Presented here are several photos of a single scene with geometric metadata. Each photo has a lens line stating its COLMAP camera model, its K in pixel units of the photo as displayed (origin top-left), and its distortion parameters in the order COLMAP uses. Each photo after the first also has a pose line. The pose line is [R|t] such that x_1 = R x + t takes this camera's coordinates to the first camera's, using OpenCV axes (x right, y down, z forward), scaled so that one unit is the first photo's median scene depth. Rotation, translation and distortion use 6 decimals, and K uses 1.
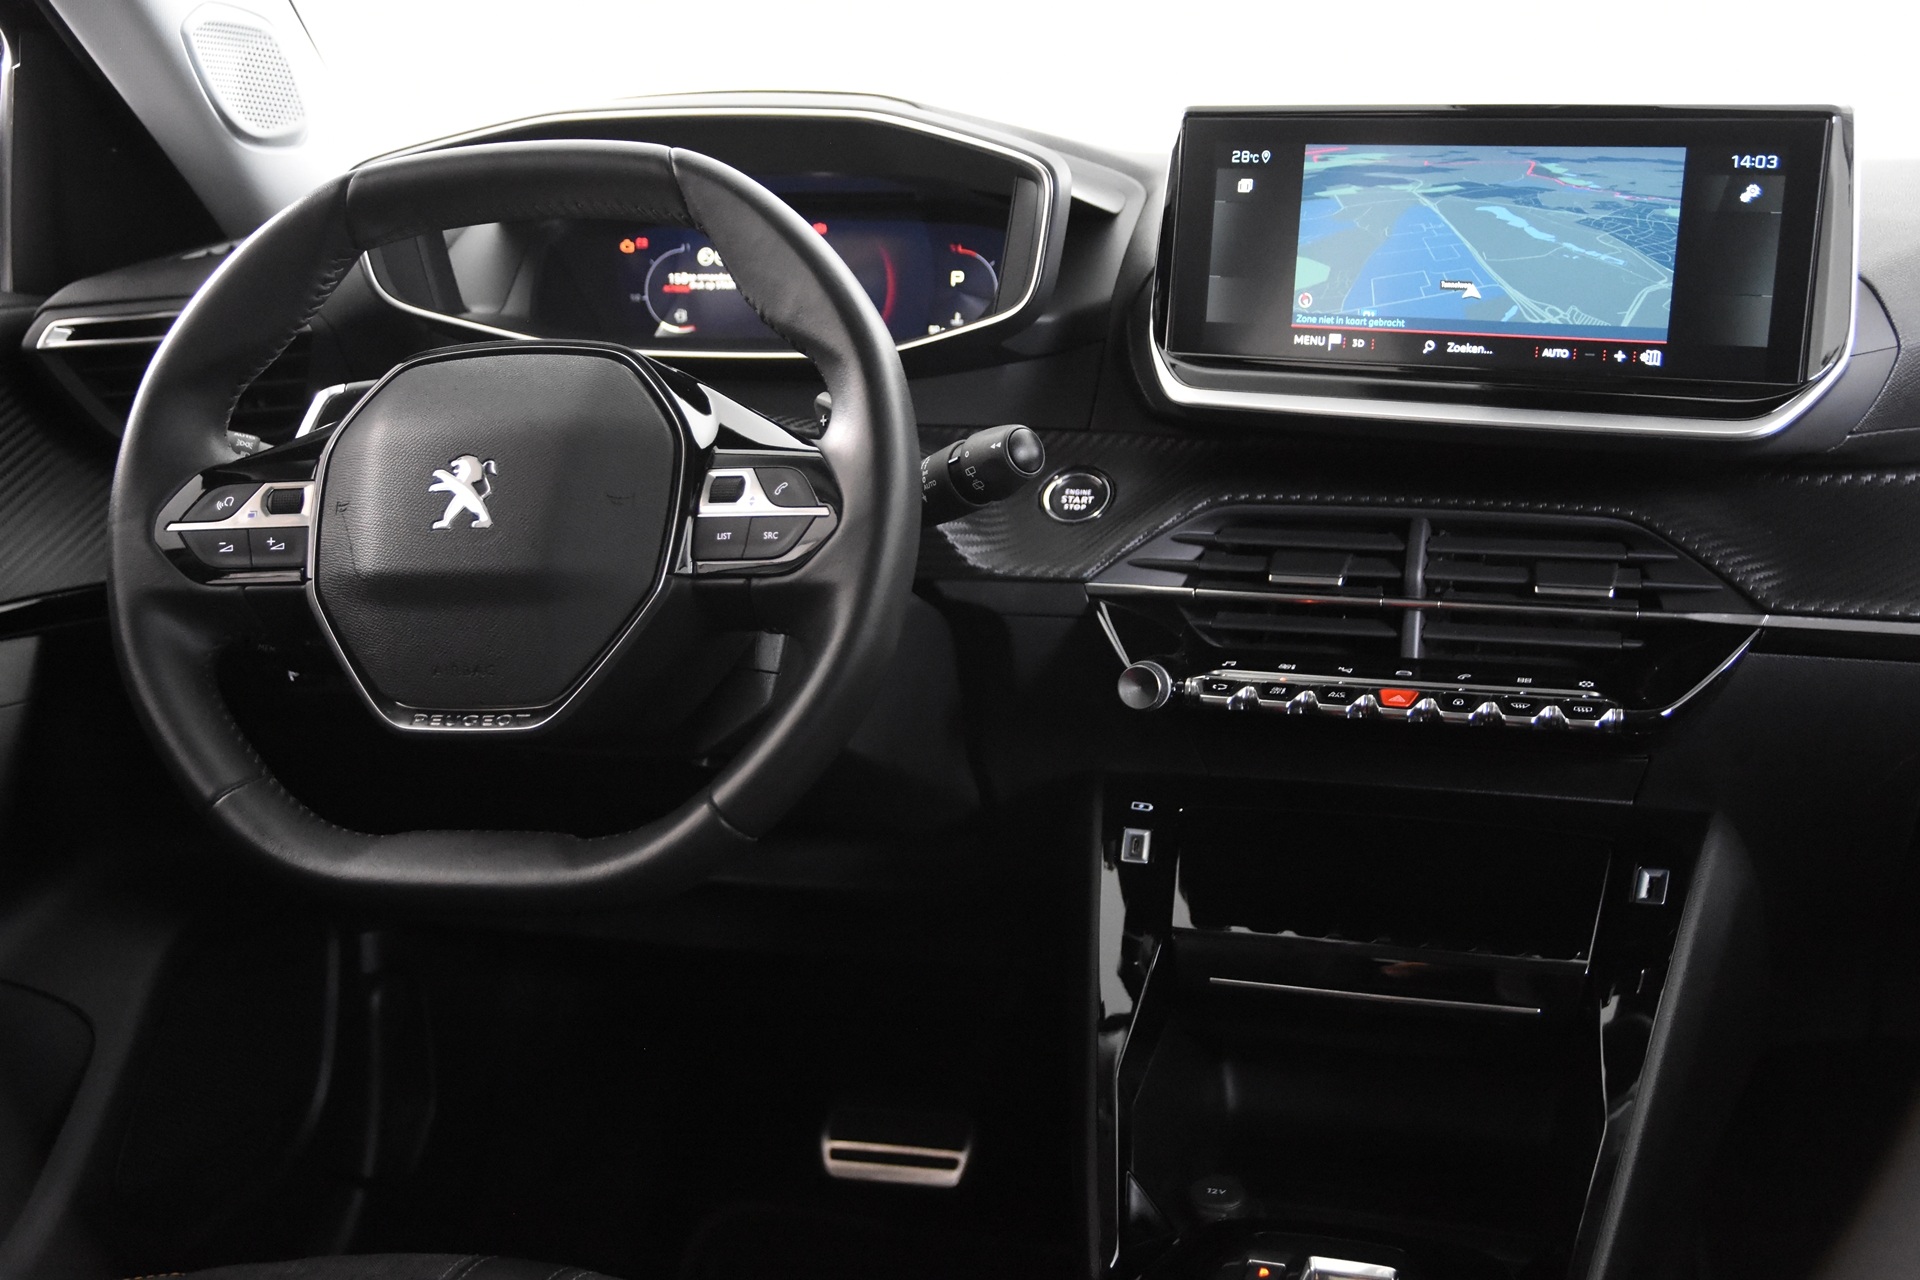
lens RADIAL K [[2338.6, 0, 972.0], [0, 2338.6, 670.4], [0, 0, 1]] dist [0.038983, 0.000000]
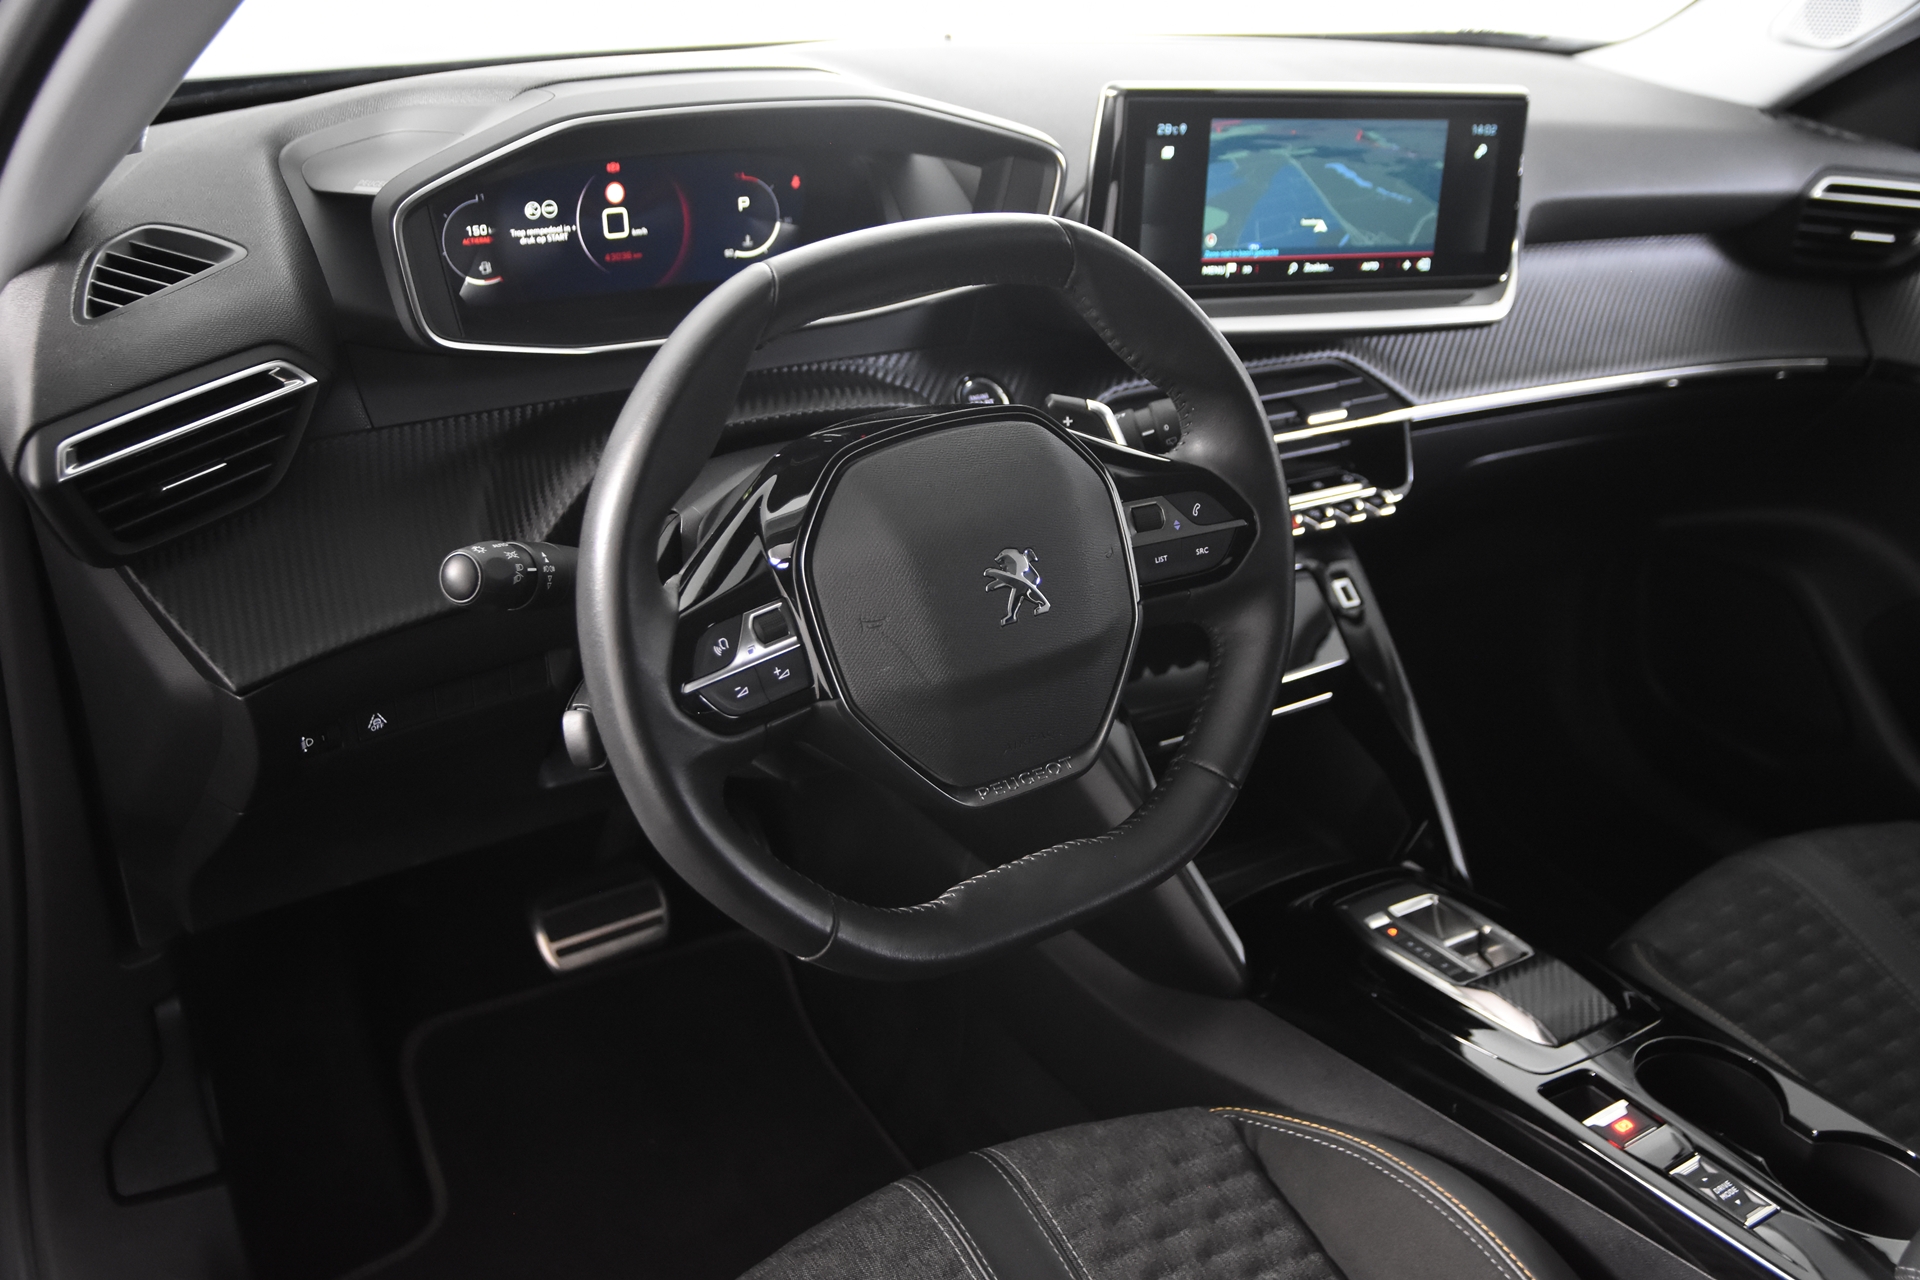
lens RADIAL K [[1830.4, 0, 947.6], [0, 1830.4, 652.2], [0, 0, 1]] dist [-0.037991, 0.000000]
pose [[0.654975, -0.301306, 0.692981, -0.746597], [0.105473, 0.944541, 0.310995, -0.280275], [-0.748254, -0.130603, 0.650430, 0.431403]]
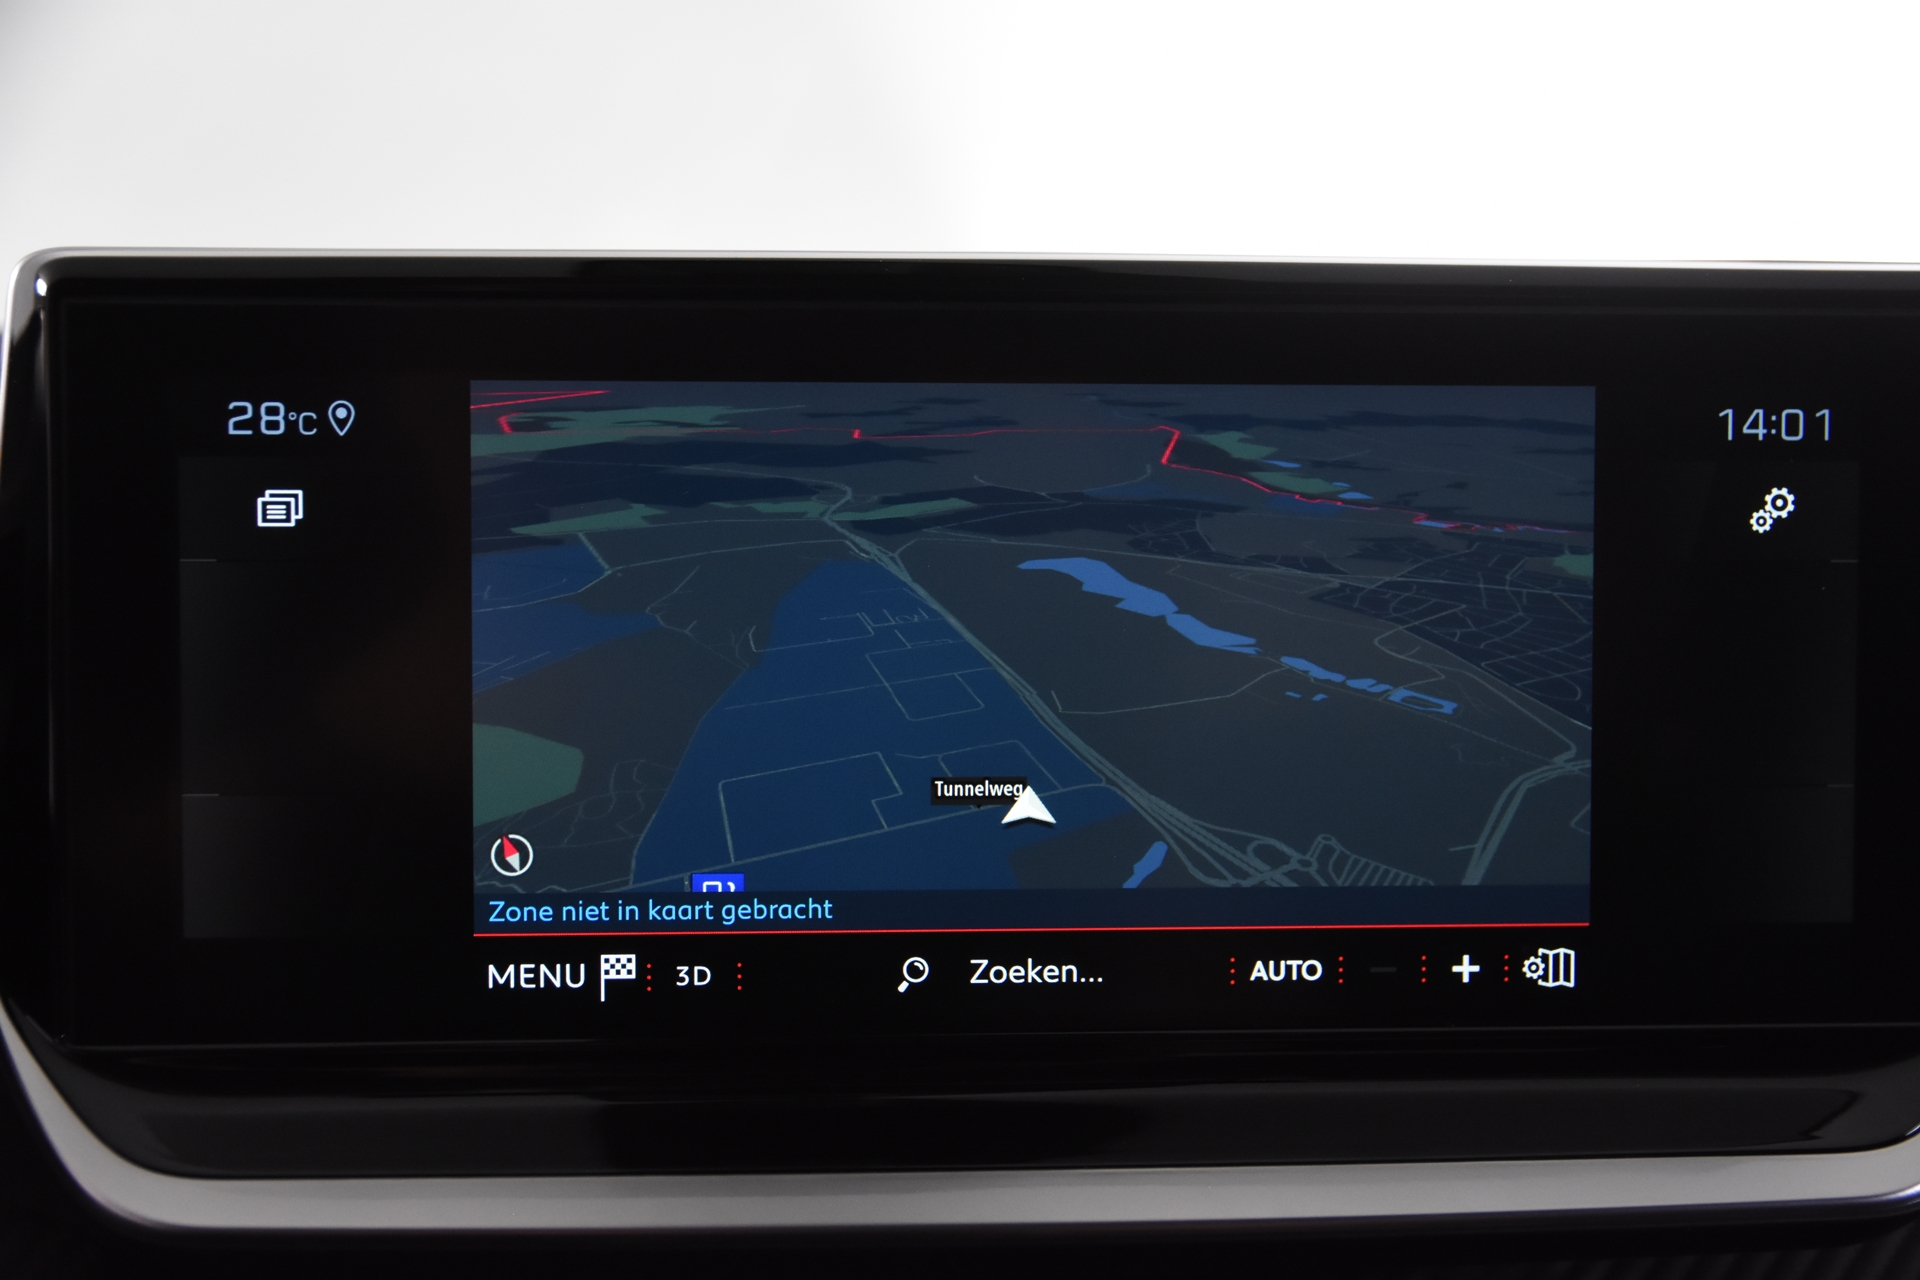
lens RADIAL K [[3130.0, 0, 961.7], [0, 3130.0, 638.3], [0, 0, 1]] dist [0.028003, 0.000000]
pose [[0.849095, -0.081512, 0.521913, -0.028251], [0.114433, 0.992944, -0.031093, -0.171785], [-0.515696, 0.086125, 0.852432, 0.615444]]
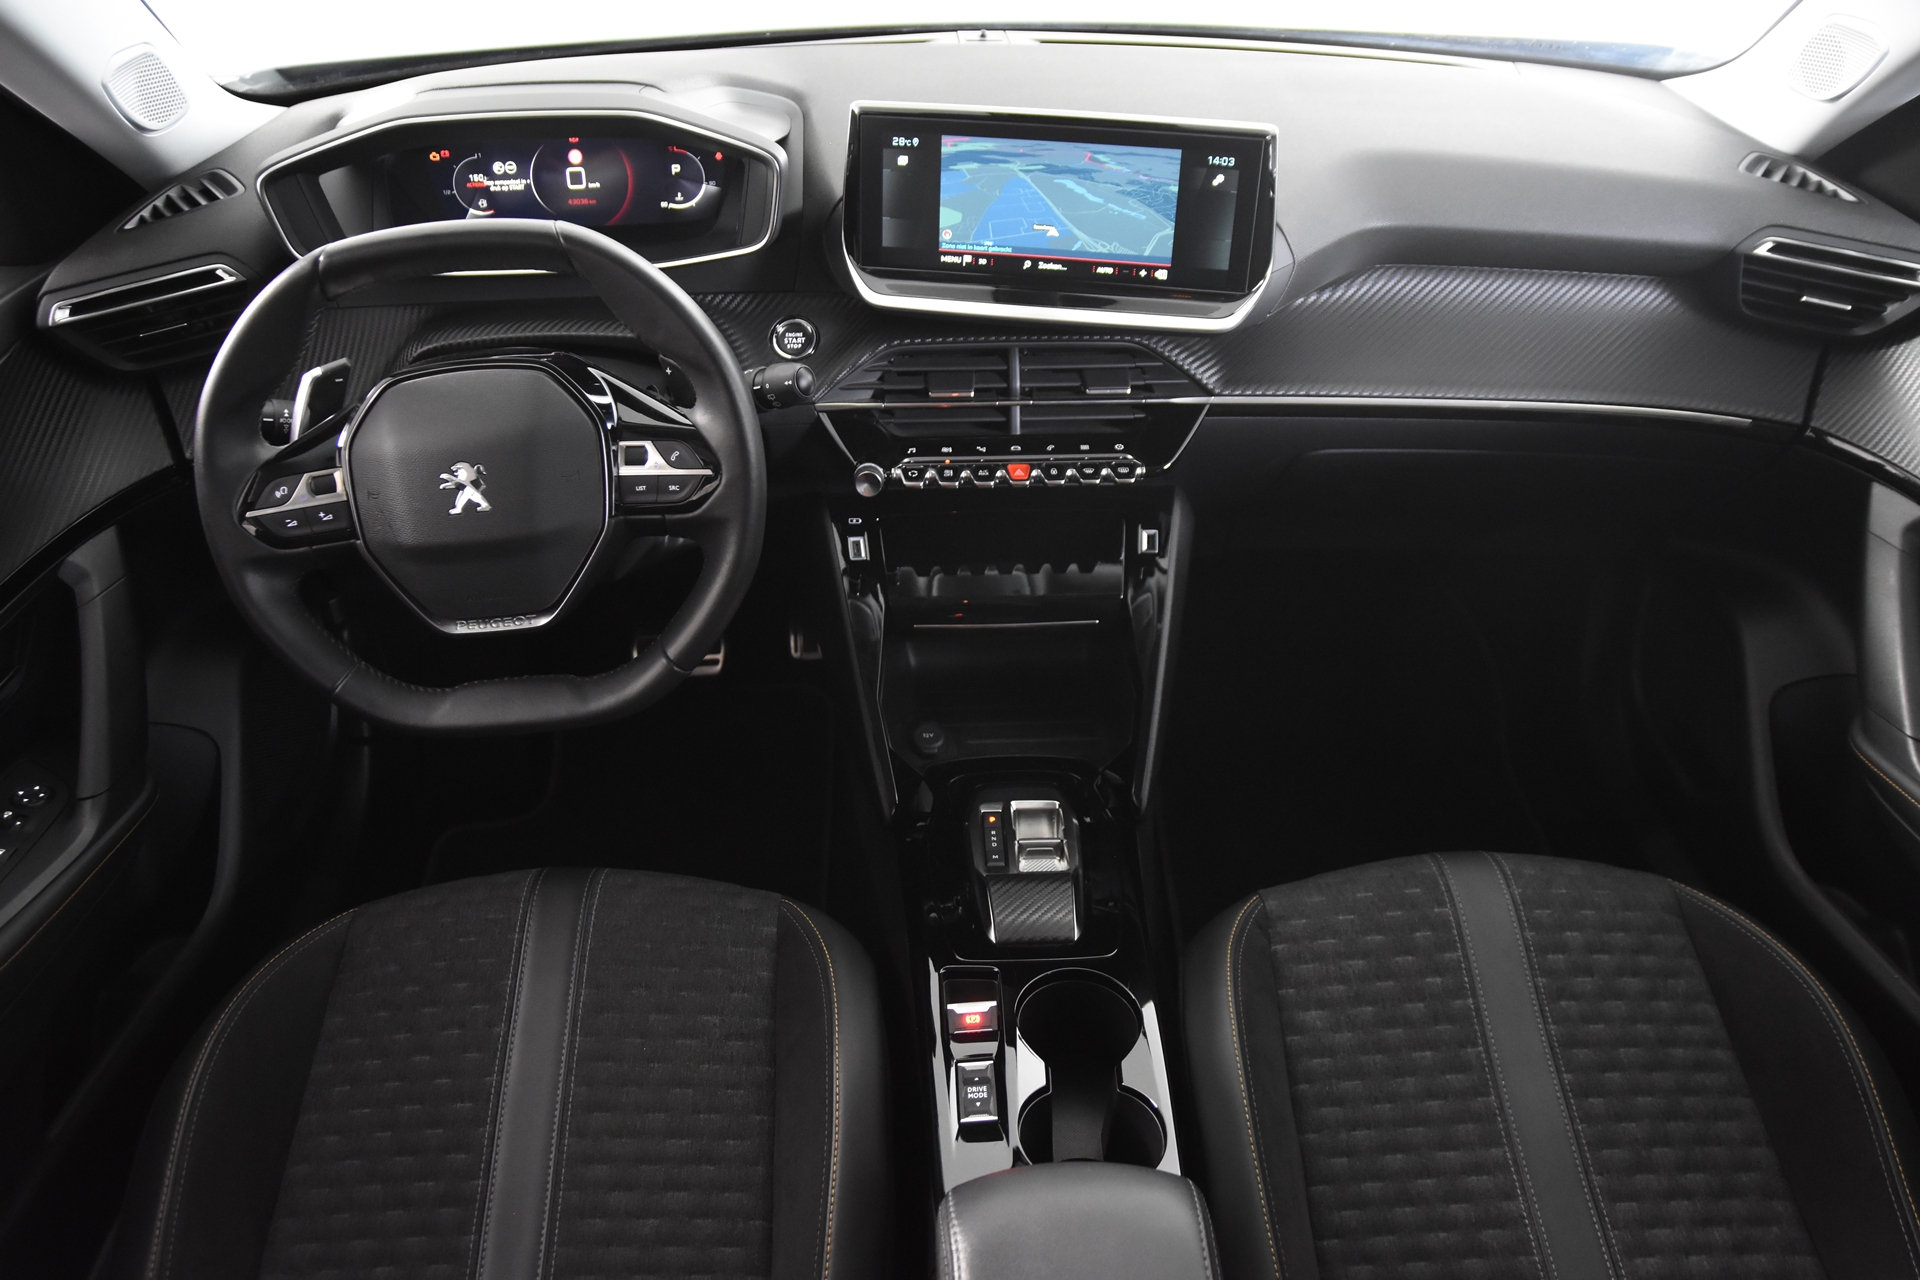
lens RADIAL K [[1404.0, 0, 954.5], [0, 1404.0, 641.2], [0, 0, 1]] dist [-0.124881, 0.093709]
pose [[0.948600, -0.183834, 0.257612, -0.149704], [0.068005, 0.913382, 0.401383, -0.291498], [-0.309086, -0.363233, 0.878936, 0.074912]]
